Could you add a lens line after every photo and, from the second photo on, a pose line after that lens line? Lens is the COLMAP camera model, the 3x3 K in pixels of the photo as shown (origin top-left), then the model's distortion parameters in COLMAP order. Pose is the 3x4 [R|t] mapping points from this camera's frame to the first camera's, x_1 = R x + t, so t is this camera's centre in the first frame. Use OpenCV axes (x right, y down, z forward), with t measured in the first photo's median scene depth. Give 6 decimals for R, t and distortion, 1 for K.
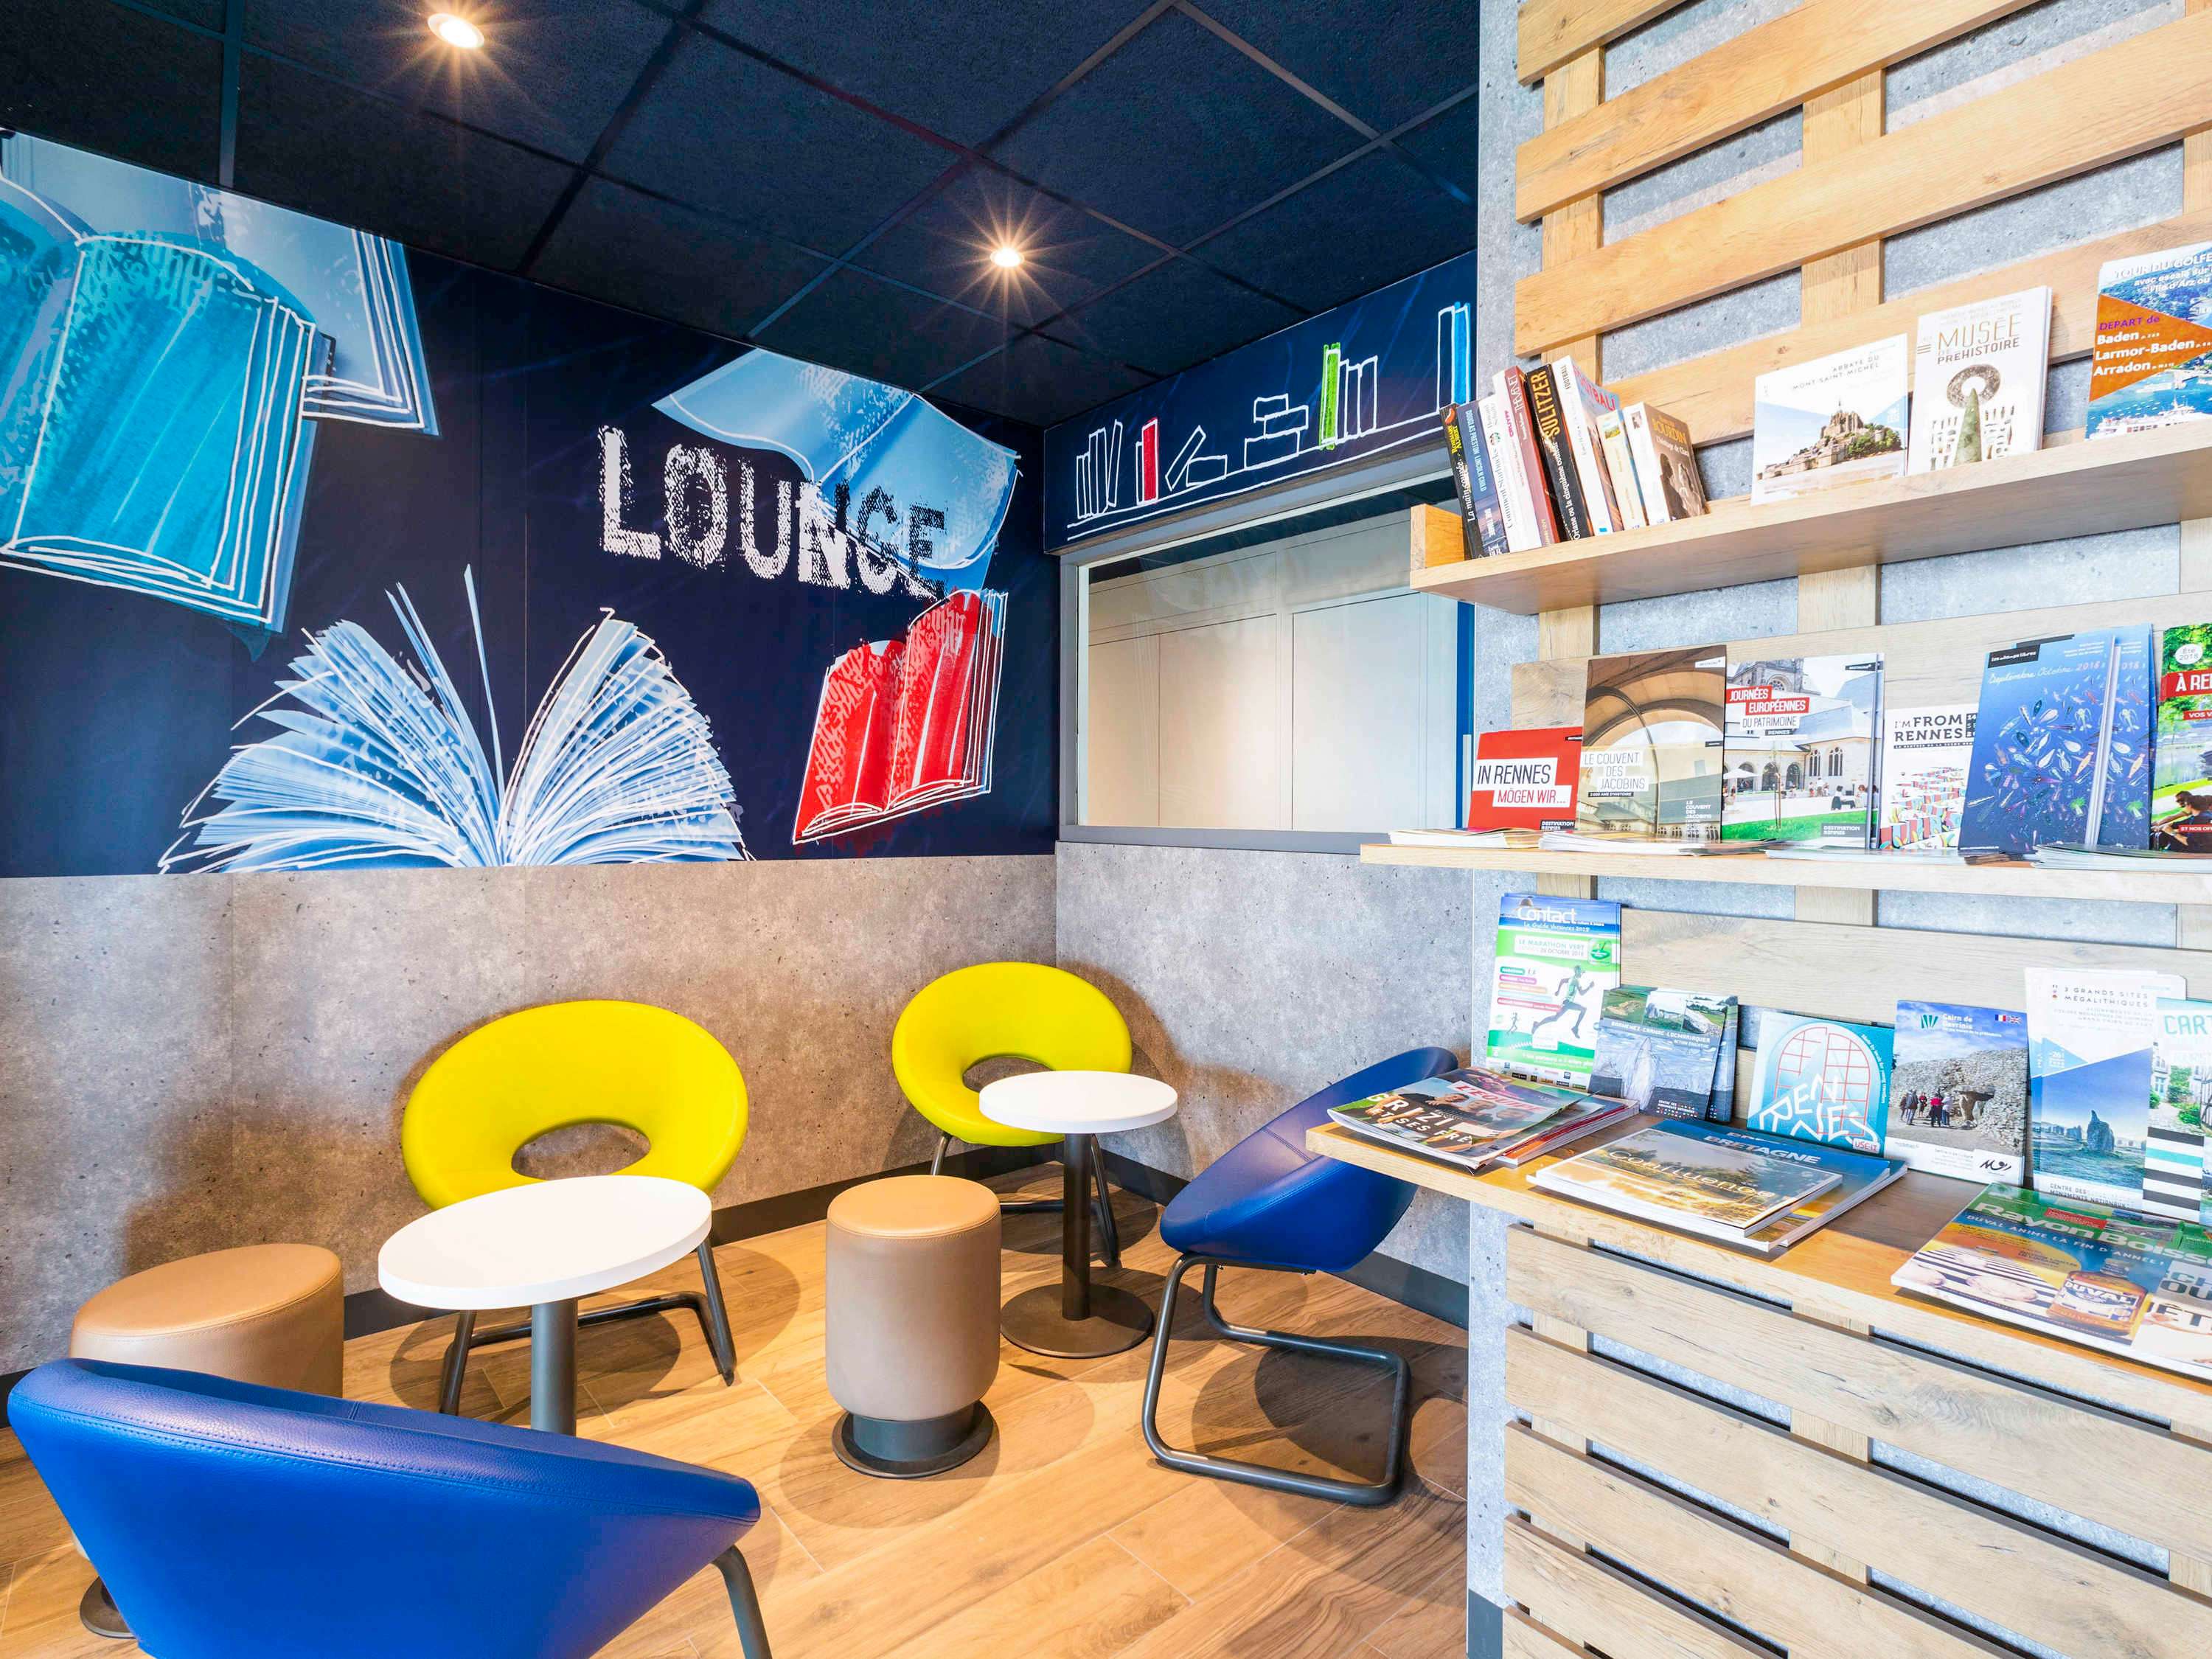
lens RADIAL K [[1087.6, 0, 1104.8], [0, 1087.6, 824.9], [0, 0, 1]] dist [0.001947, -0.001914]
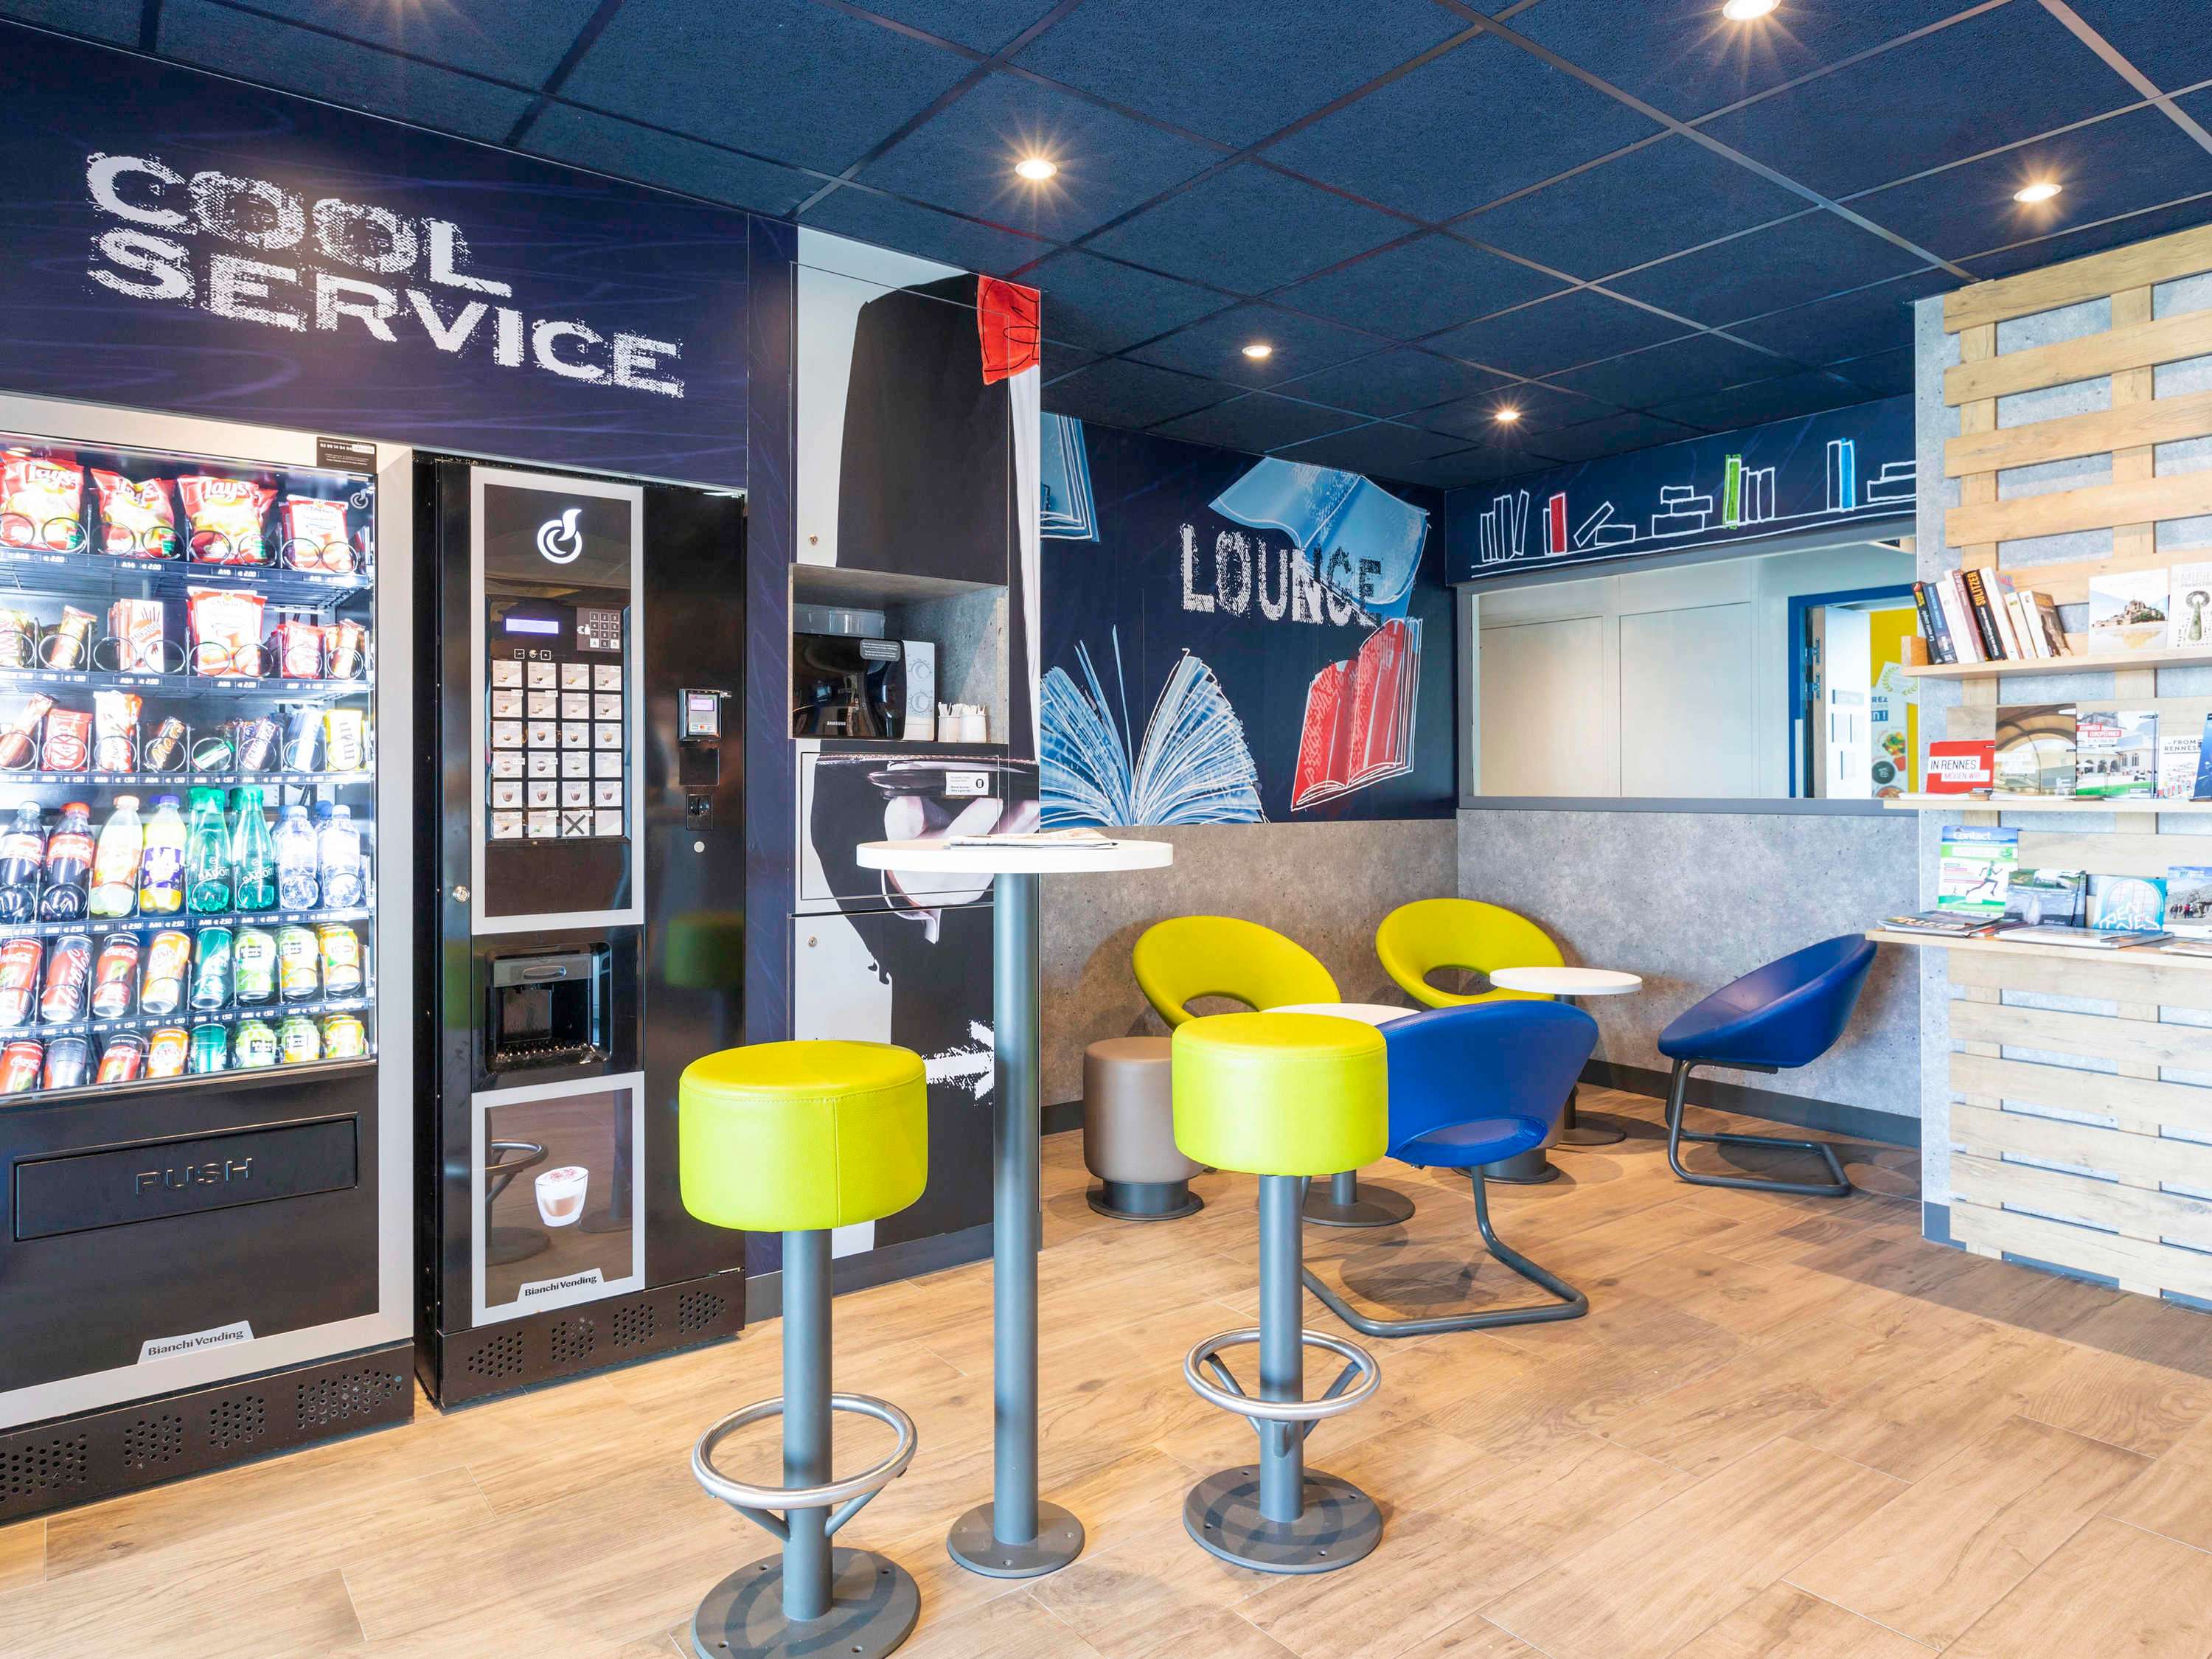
lens RADIAL K [[1087.6, 0, 1148.5], [0, 1087.6, 785.0], [0, 0, 1]] dist [0.001947, -0.001914]
pose [[0.989189, -0.009468, -0.146338, -0.332555], [0.007540, 0.999877, -0.013724, 0.002929], [0.146450, 0.012472, 0.989140, -0.497608]]
